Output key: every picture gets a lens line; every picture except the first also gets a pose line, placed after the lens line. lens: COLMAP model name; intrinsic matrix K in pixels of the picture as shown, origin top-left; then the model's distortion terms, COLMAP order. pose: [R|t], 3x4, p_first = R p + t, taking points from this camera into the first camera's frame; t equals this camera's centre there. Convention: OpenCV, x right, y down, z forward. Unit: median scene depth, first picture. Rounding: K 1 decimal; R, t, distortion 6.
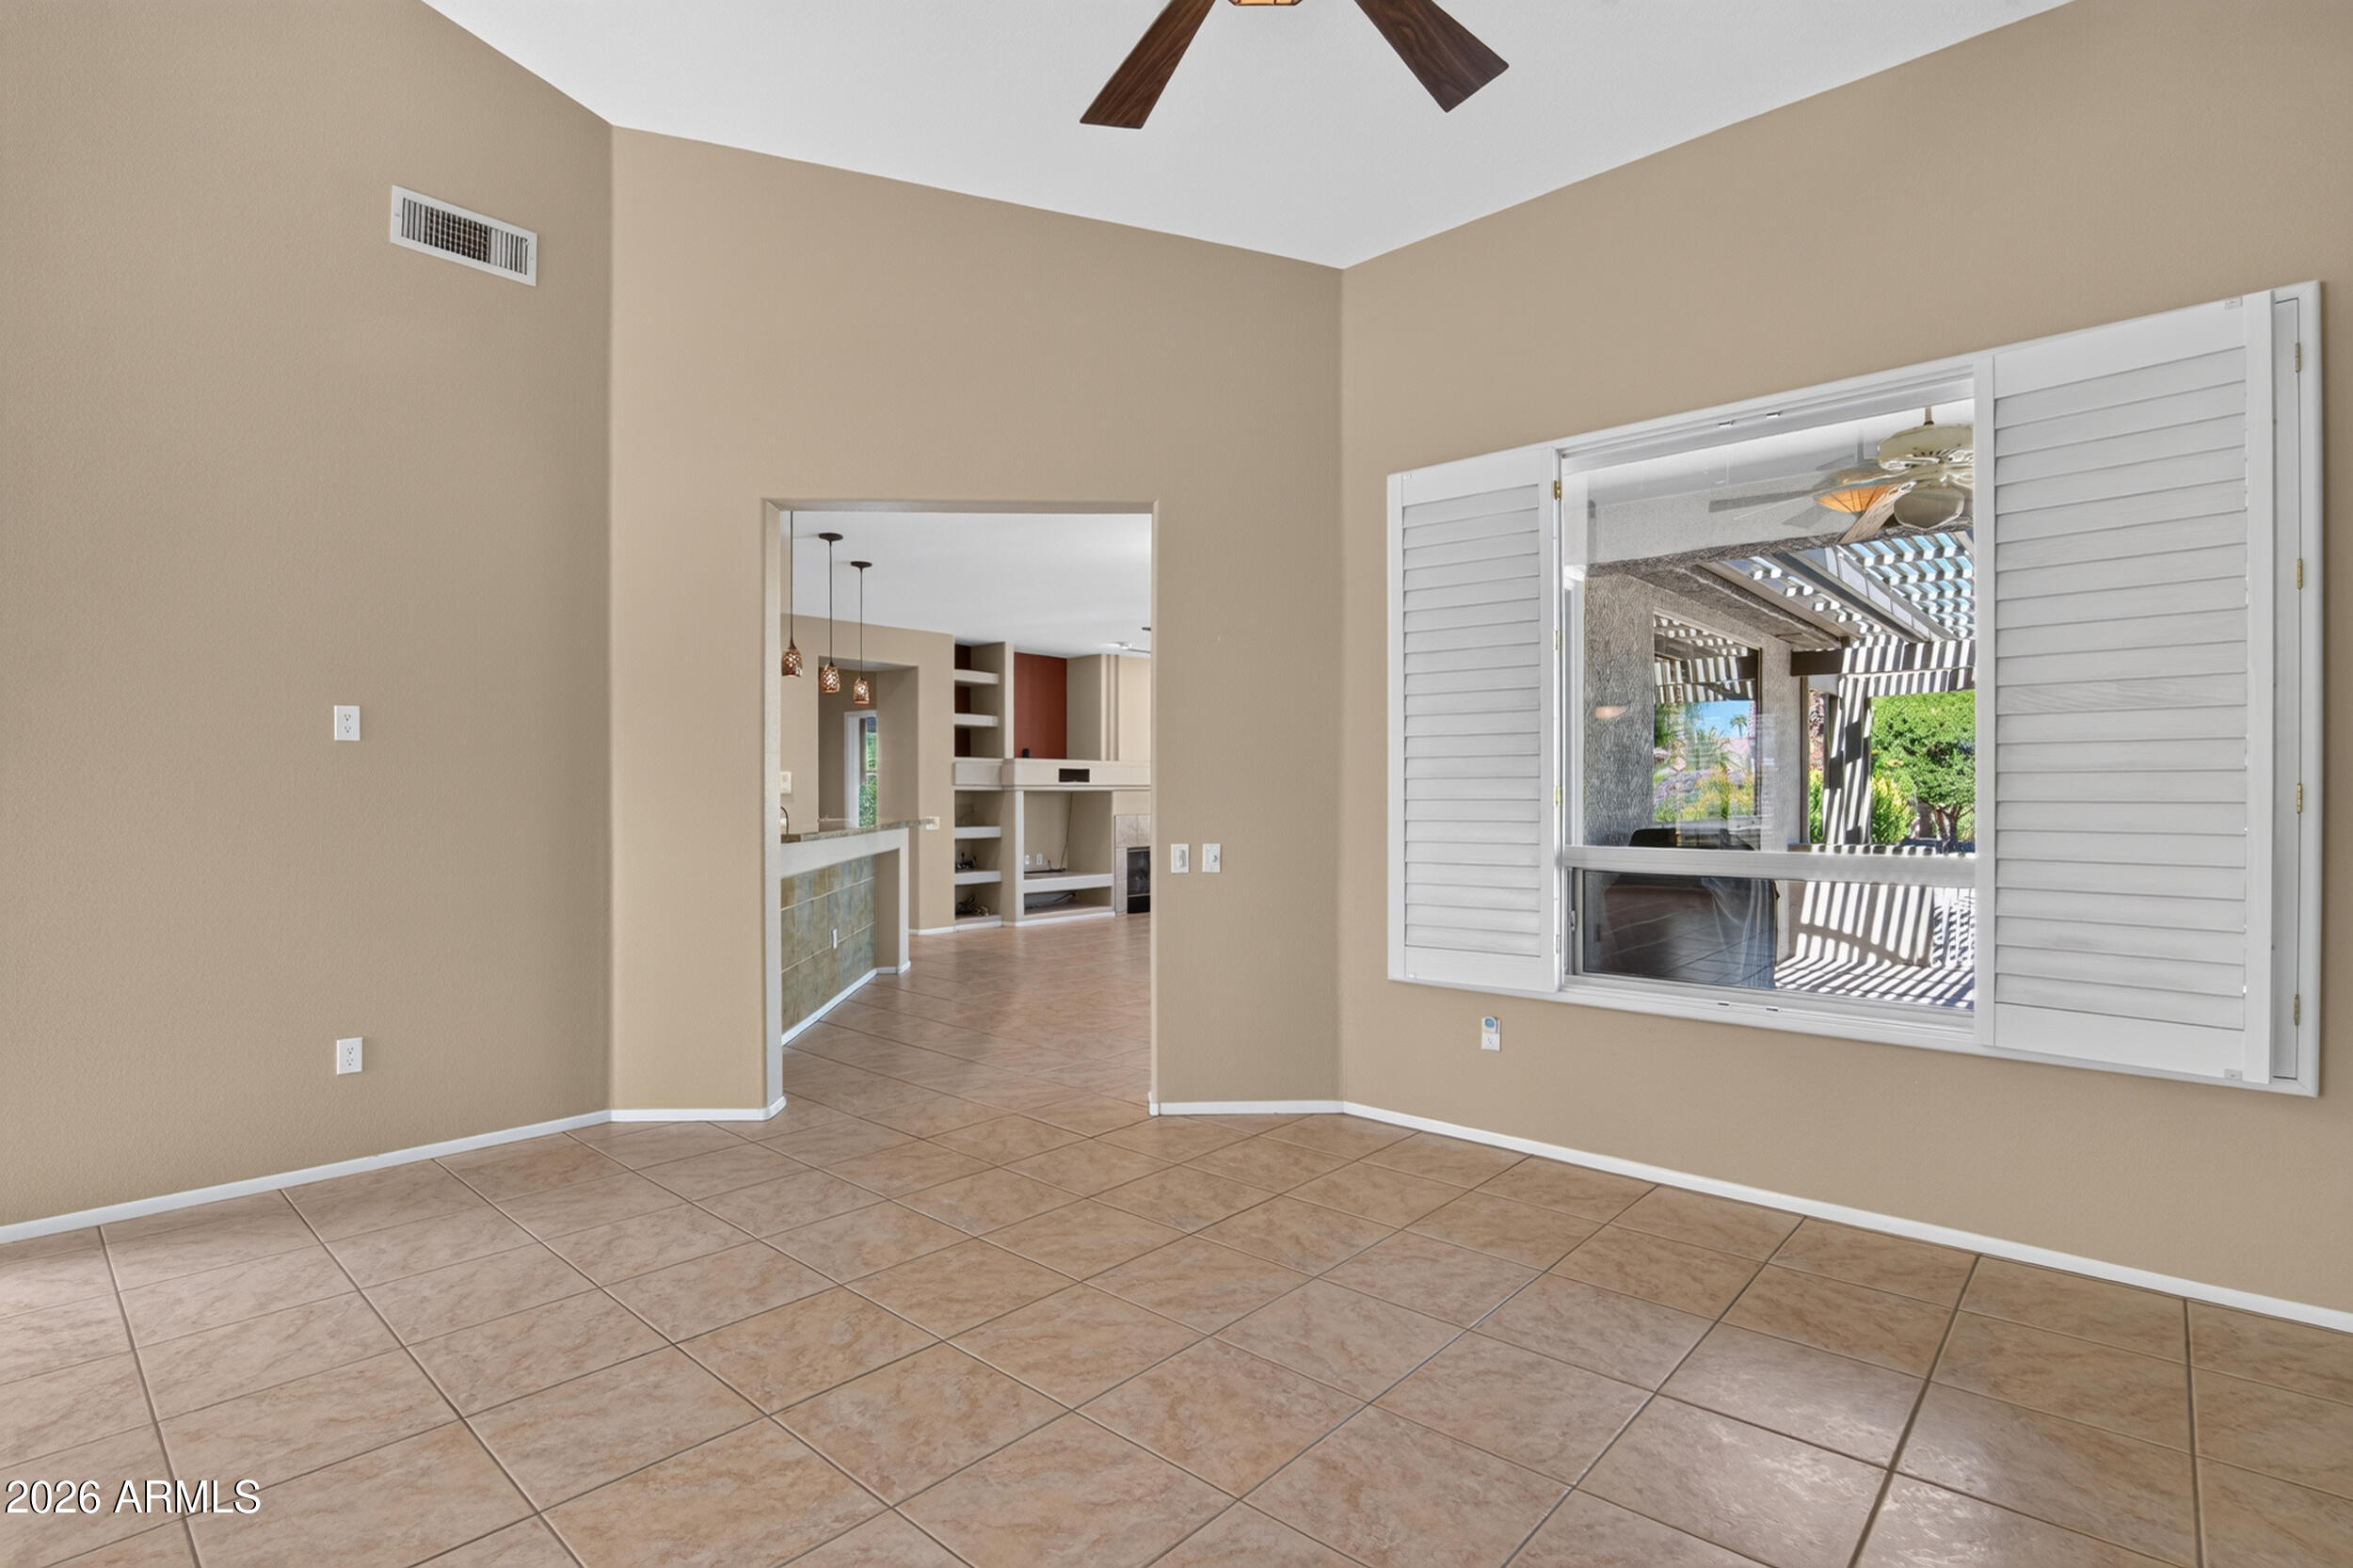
lens RADIAL K [[1106.0, 0, 1184.4], [0, 1106.0, 802.7], [0, 0, 1]] dist [-0.038591, 0.004124]
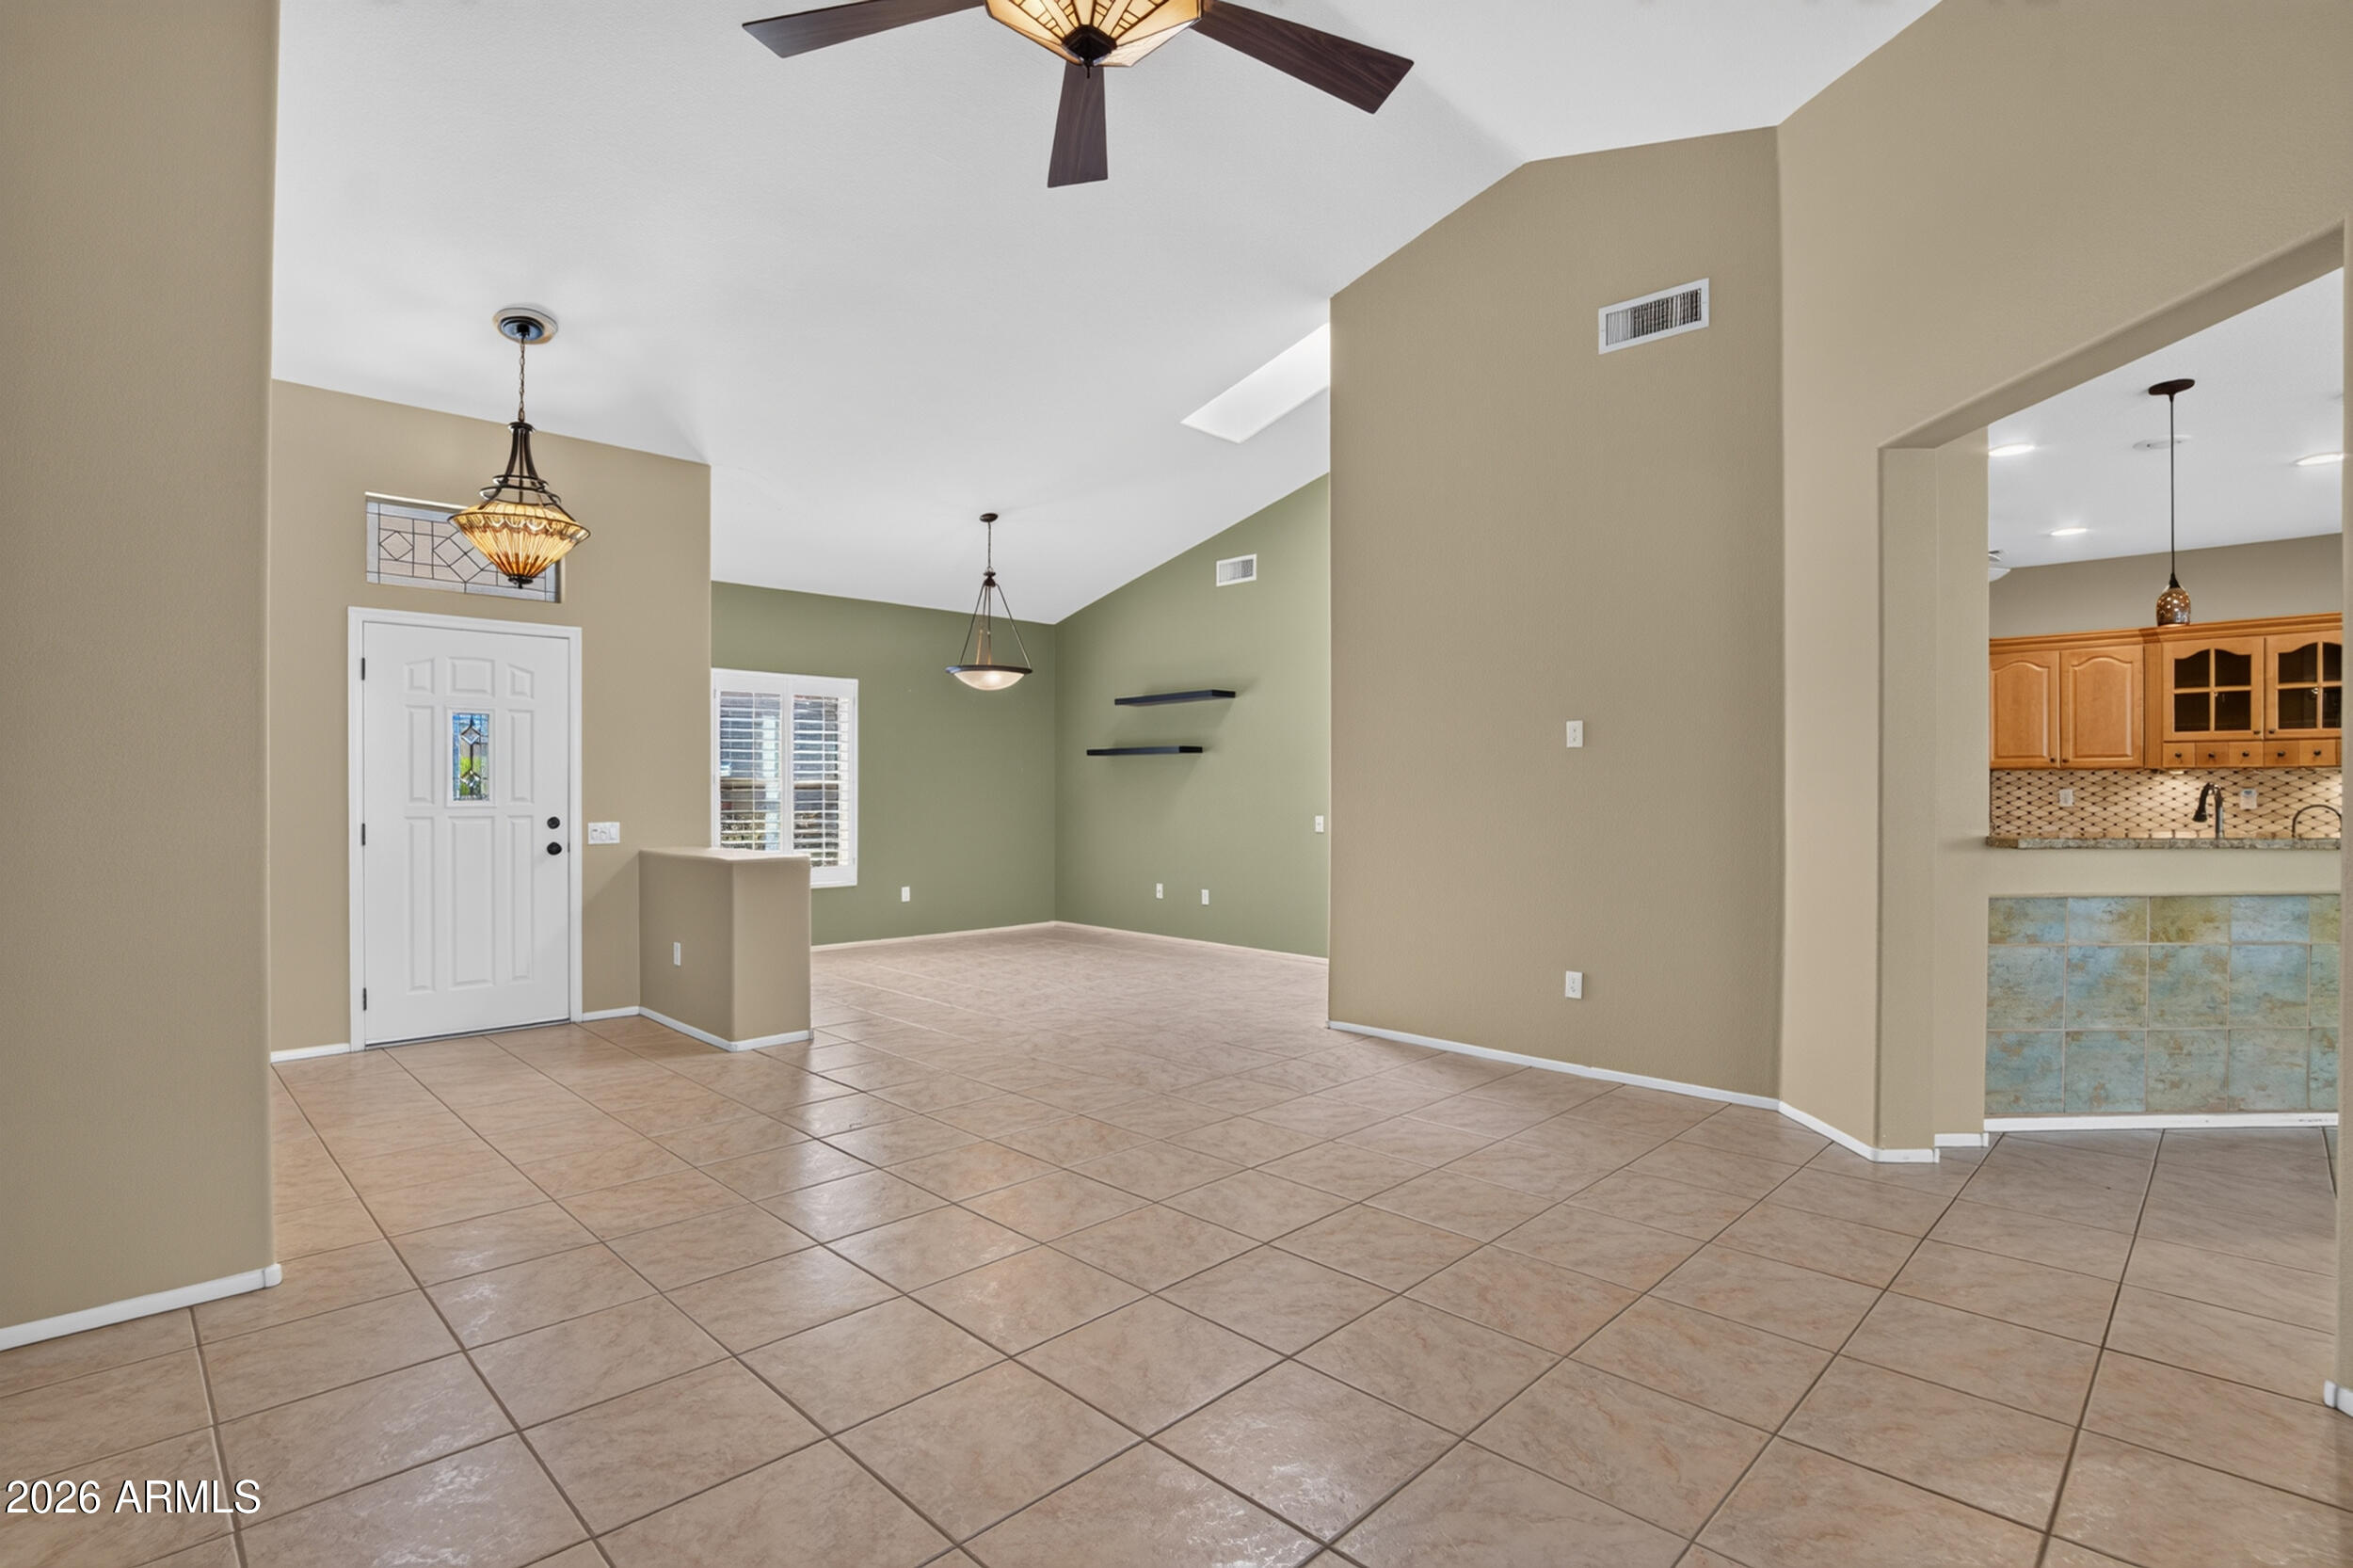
lens RADIAL K [[1106.0, 0, 1164.9], [0, 1106.0, 790.9], [0, 0, 1]] dist [-0.038591, 0.004124]
pose [[-0.060252, 0.000357, -0.998183, 0.718179], [-0.006436, 0.999979, 0.000746, -0.001874], [0.998162, 0.006470, -0.060248, 0.687829]]
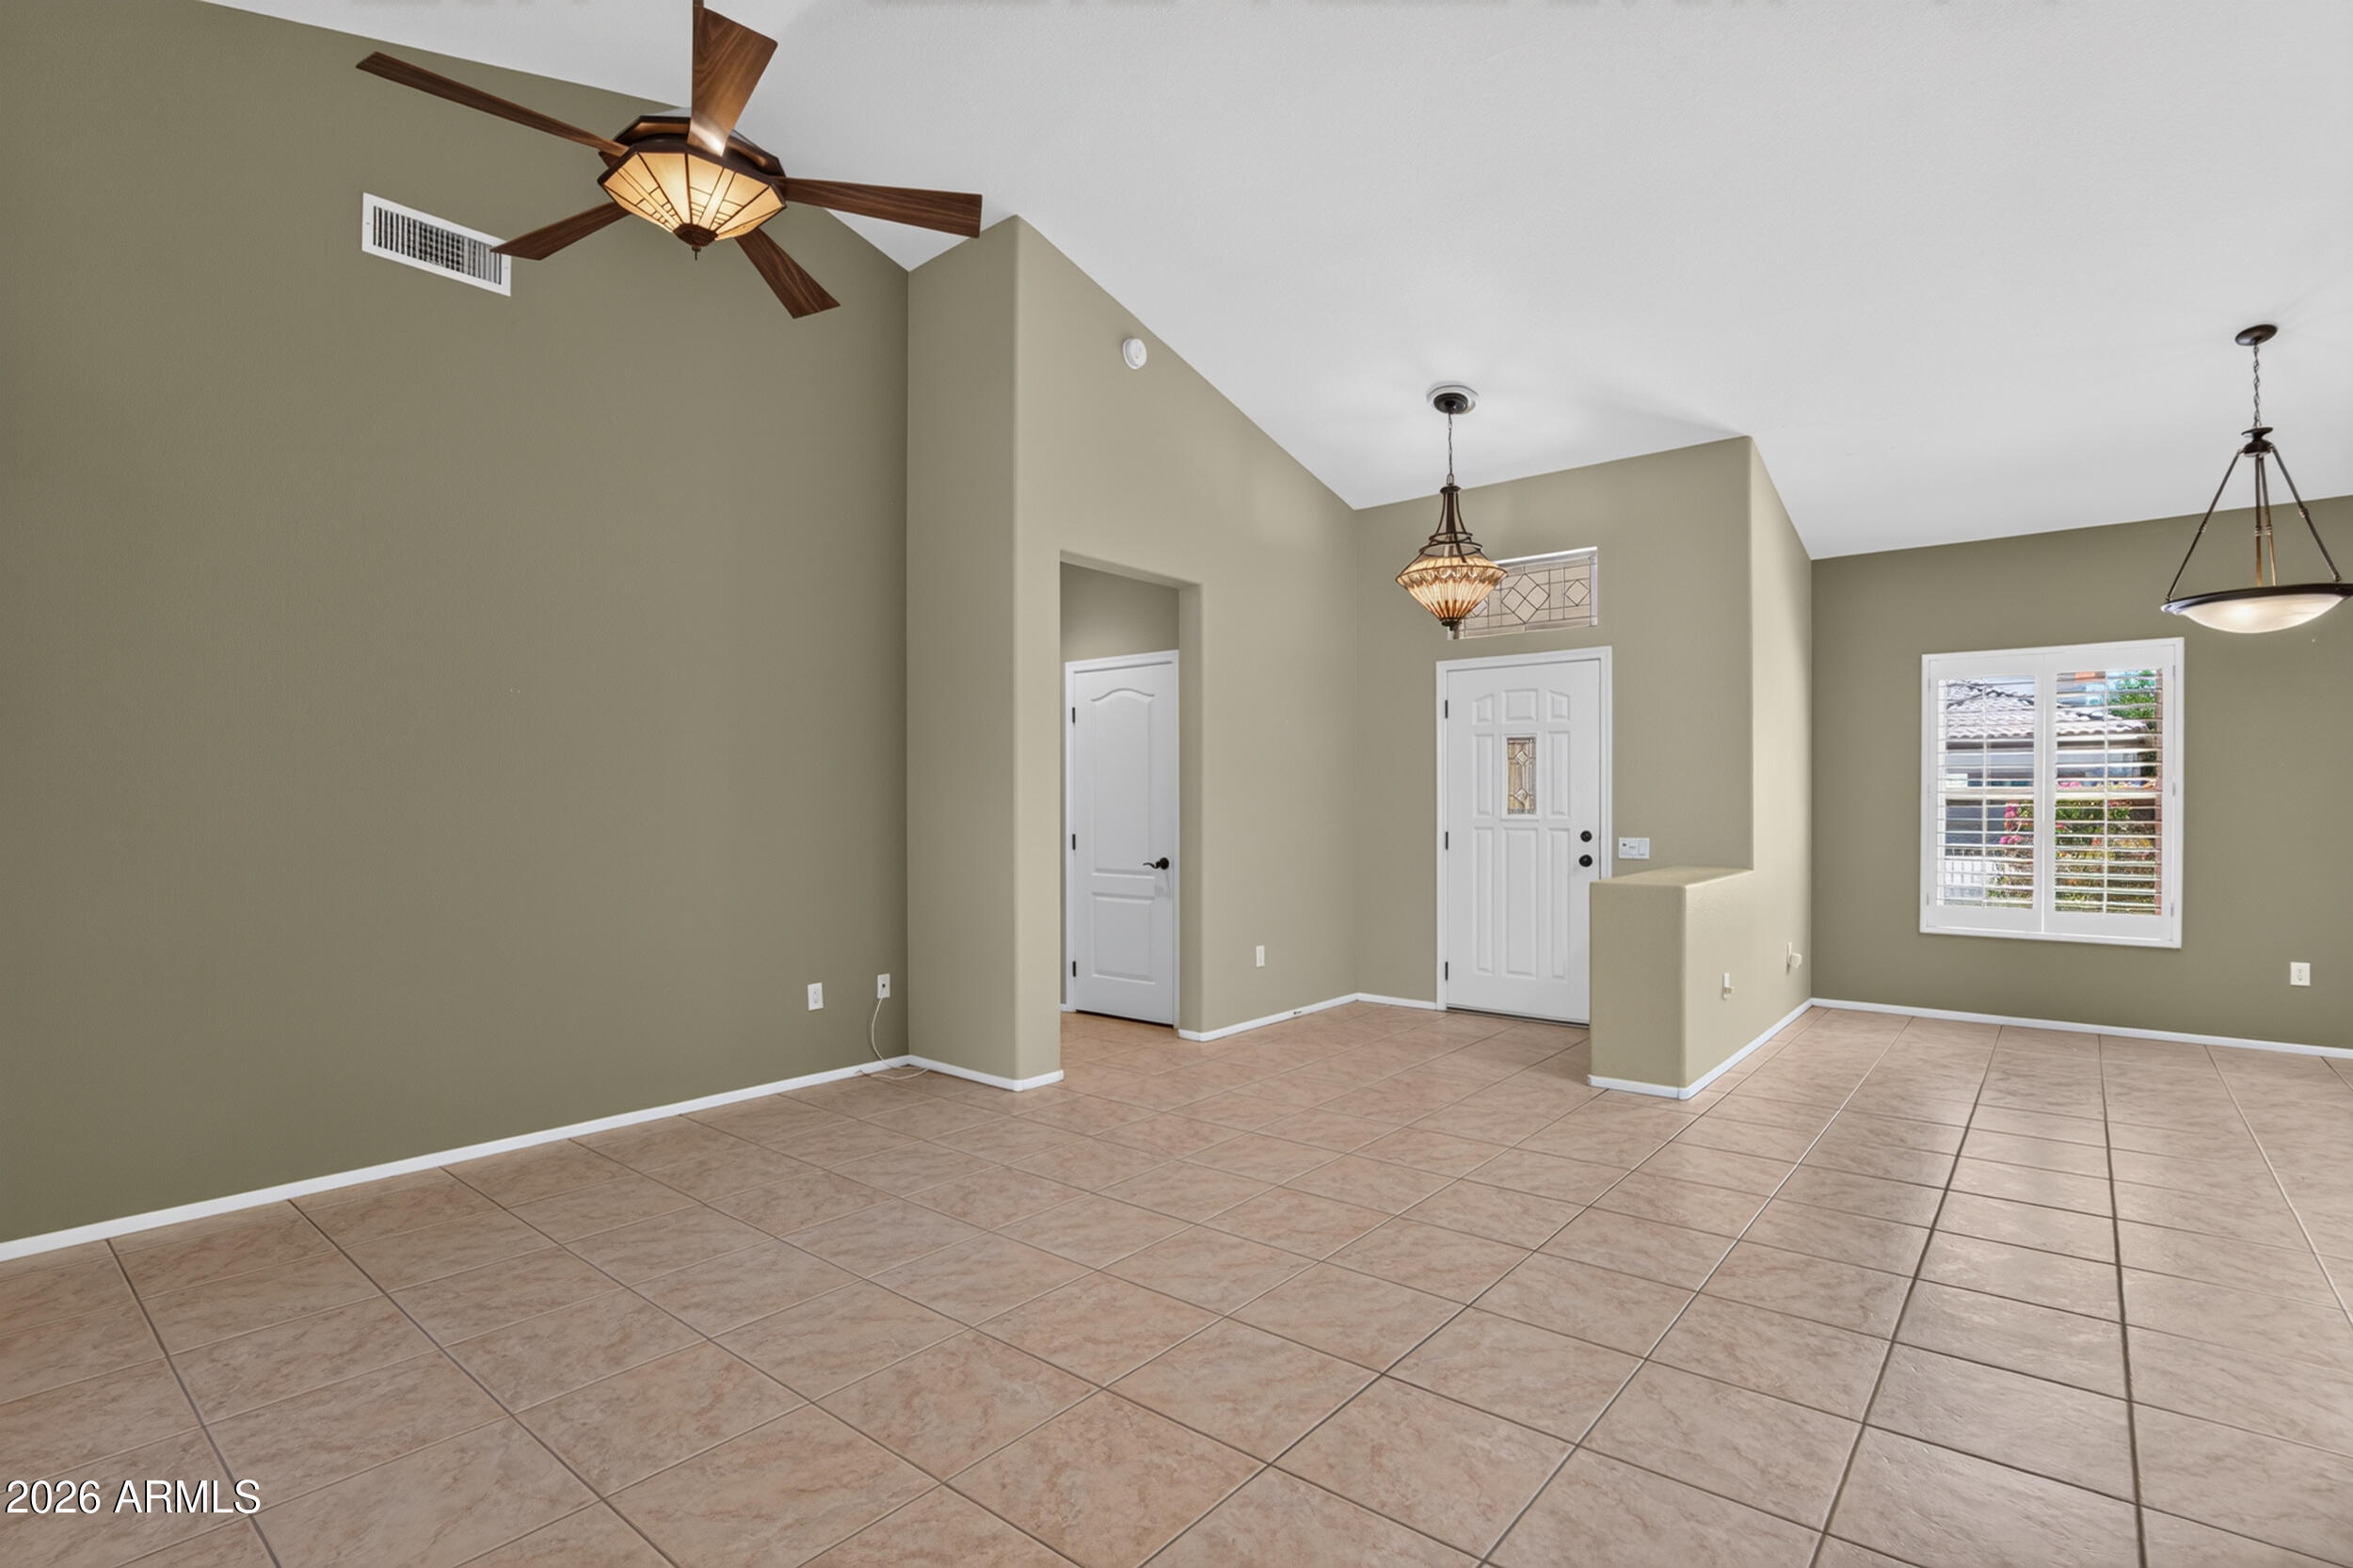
lens RADIAL K [[1106.0, 0, 1198.5], [0, 1106.0, 816.6], [0, 0, 1]] dist [-0.038591, 0.004124]
pose [[-0.998820, 0.002982, -0.048469, -0.307313], [0.002122, 0.999840, 0.017786, -0.011588], [0.048514, 0.017662, -0.998666, 1.492146]]
